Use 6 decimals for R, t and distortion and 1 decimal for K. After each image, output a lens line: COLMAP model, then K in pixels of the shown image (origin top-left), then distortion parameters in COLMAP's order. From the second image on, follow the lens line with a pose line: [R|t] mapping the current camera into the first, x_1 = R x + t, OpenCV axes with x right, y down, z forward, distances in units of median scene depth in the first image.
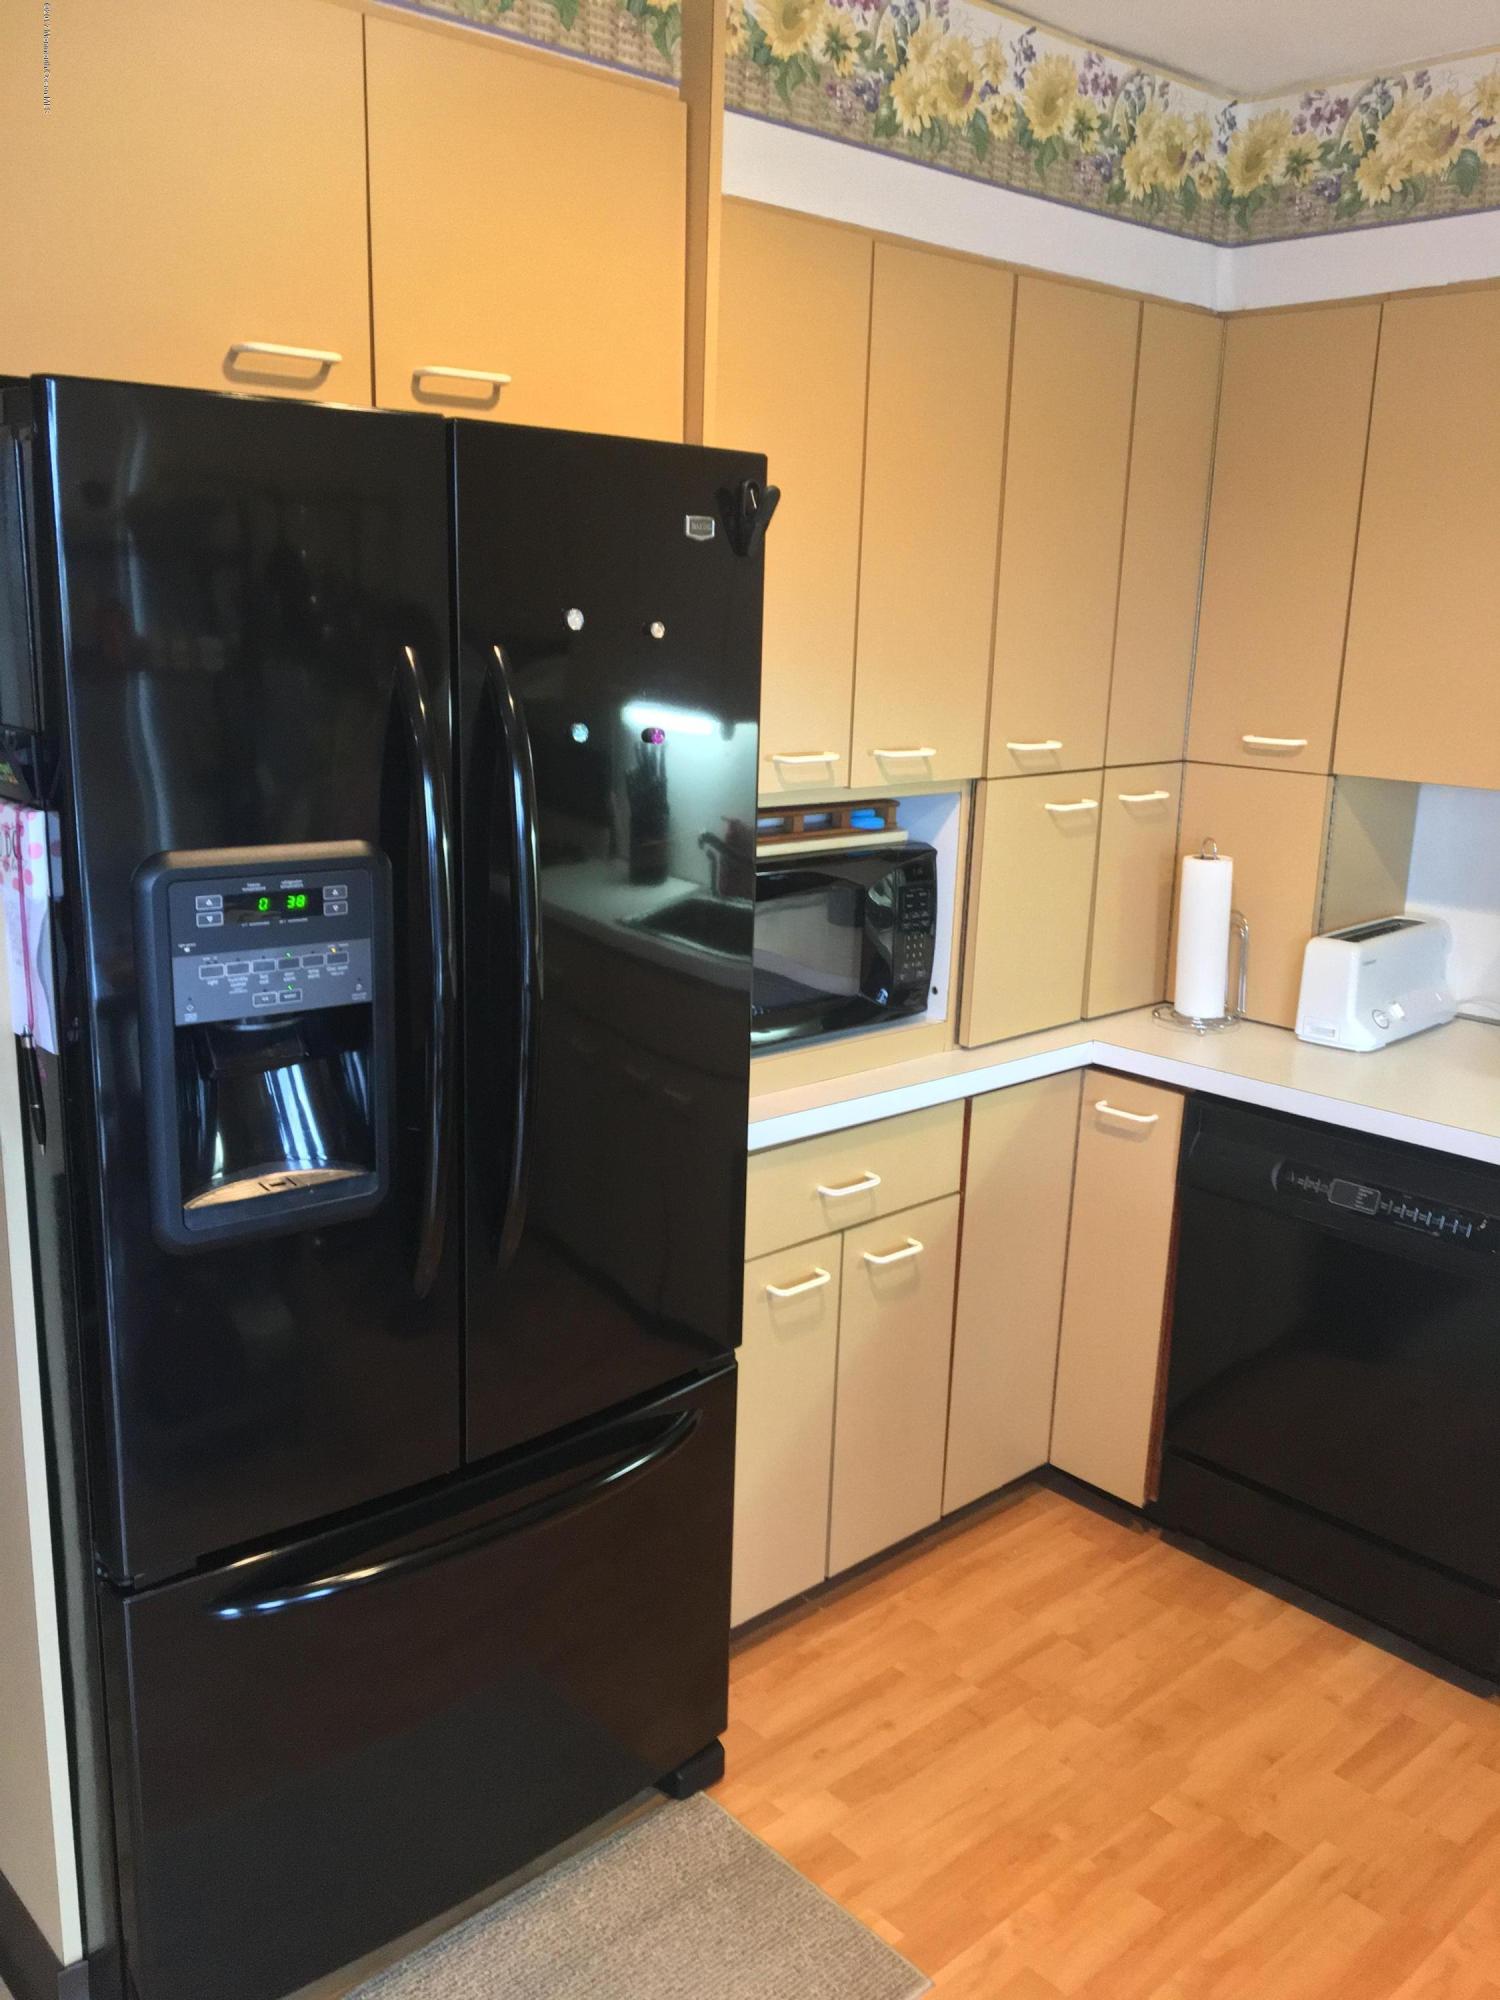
lens RADIAL K [[1689.2, 0, 750.0], [0, 1689.2, 1000.0], [0, 0, 1]] dist [0.091723, -0.138280]
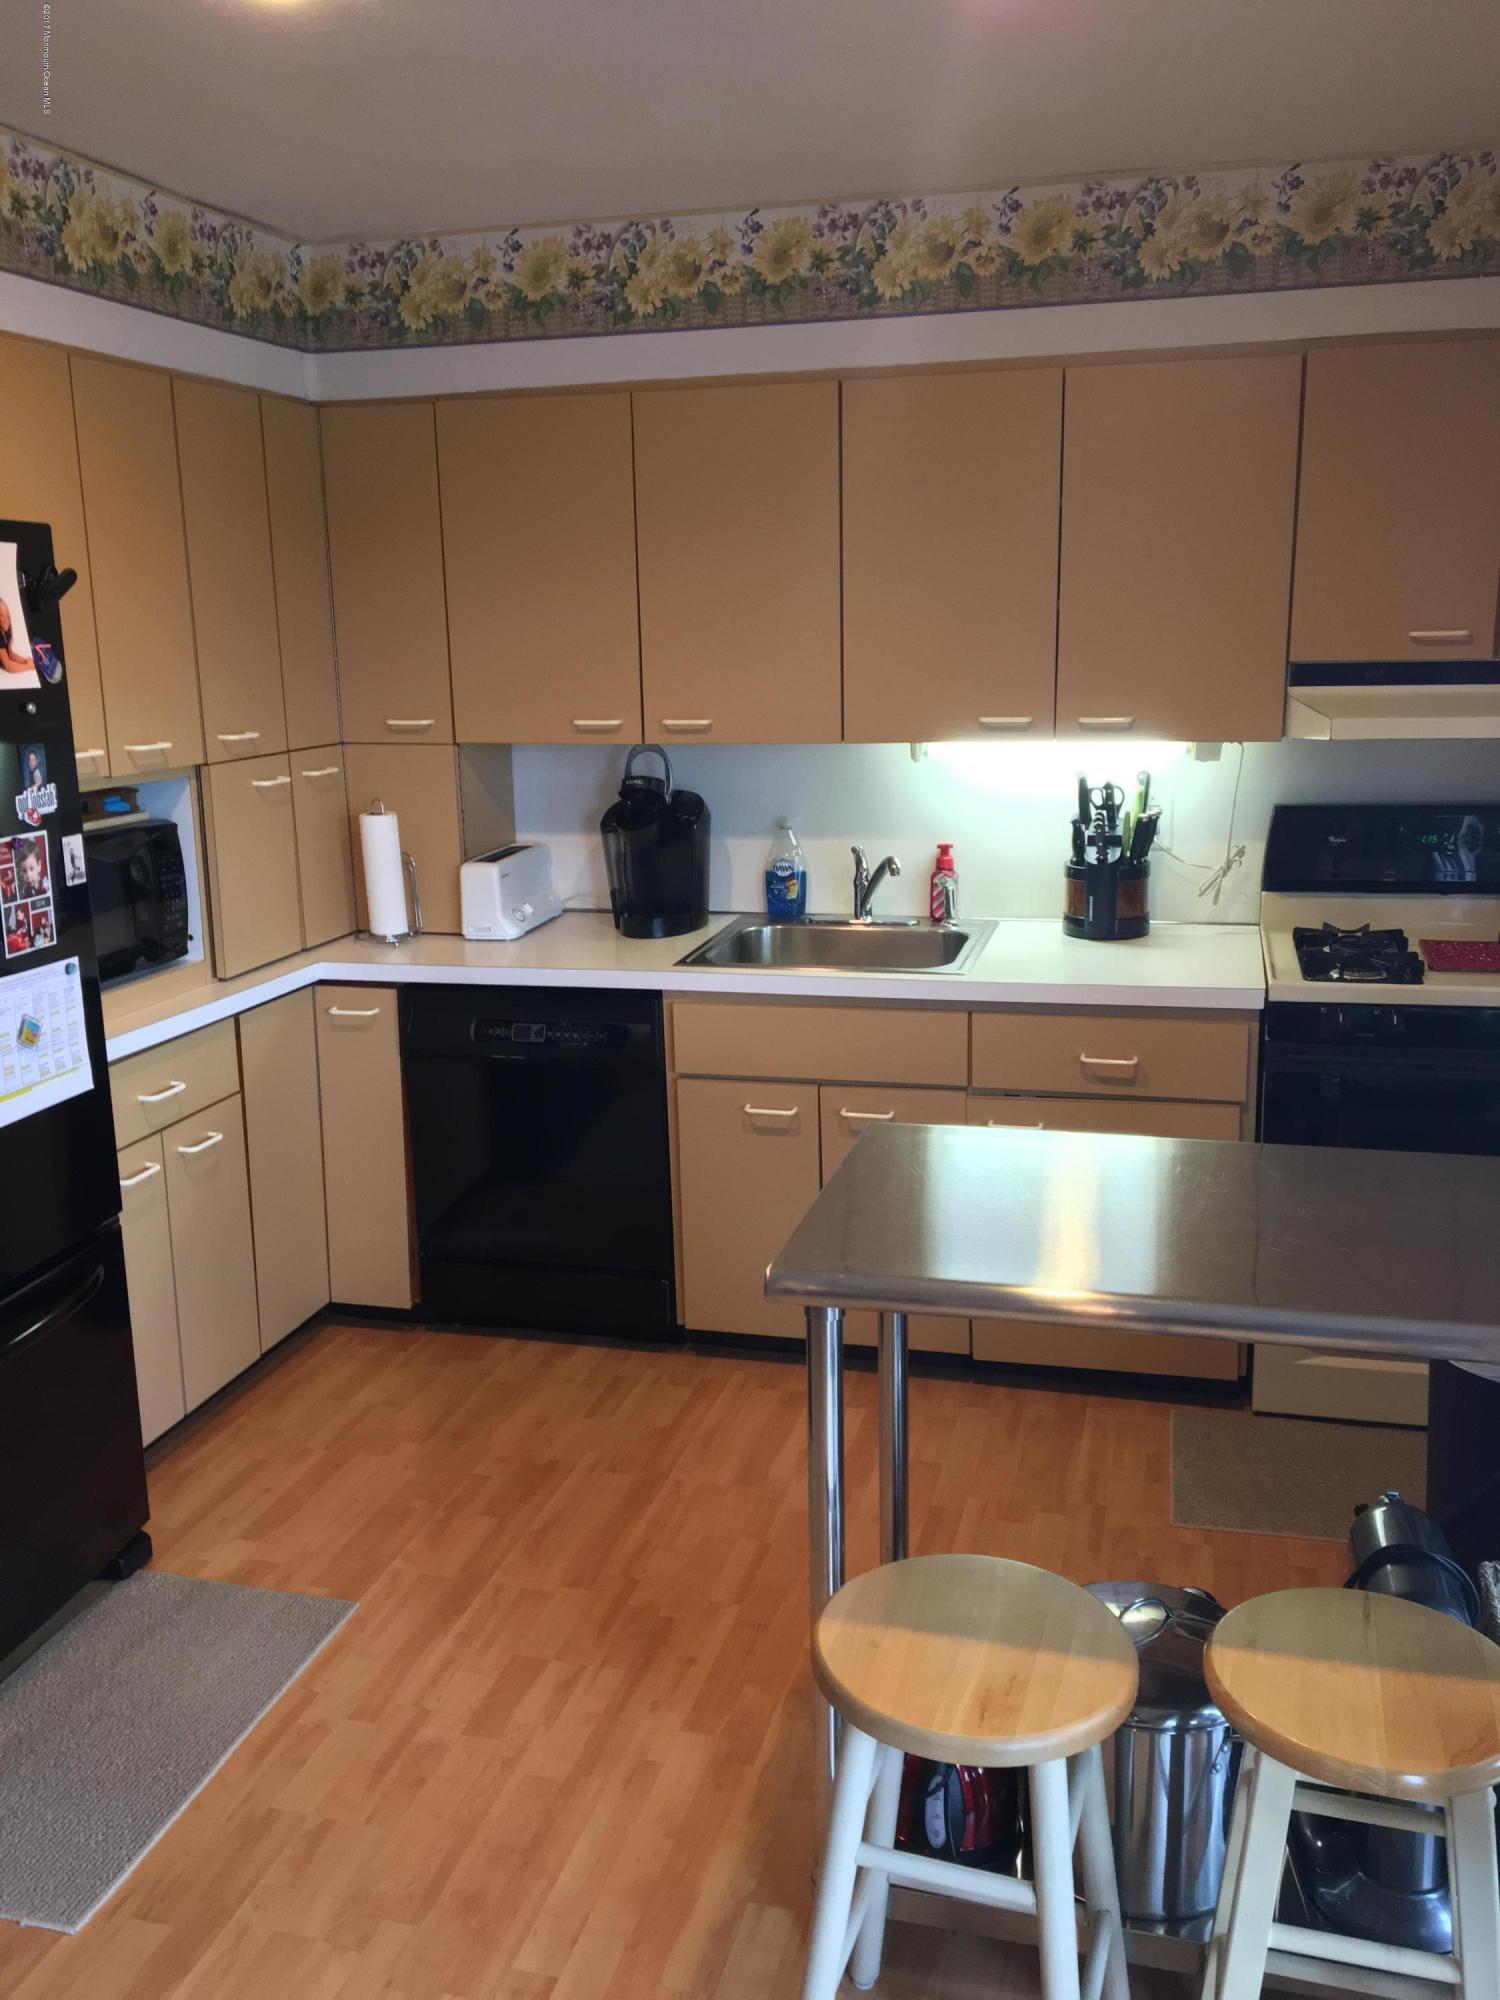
lens RADIAL K [[1667.8, 0, 779.0], [0, 1667.8, 1001.8], [0, 0, 1]] dist [0.095919, -0.149430]
pose [[0.838674, -0.160204, 0.520539, -0.187057], [0.161578, 0.985918, 0.043102, 0.059844], [-0.520114, 0.047960, 0.852749, -0.292591]]
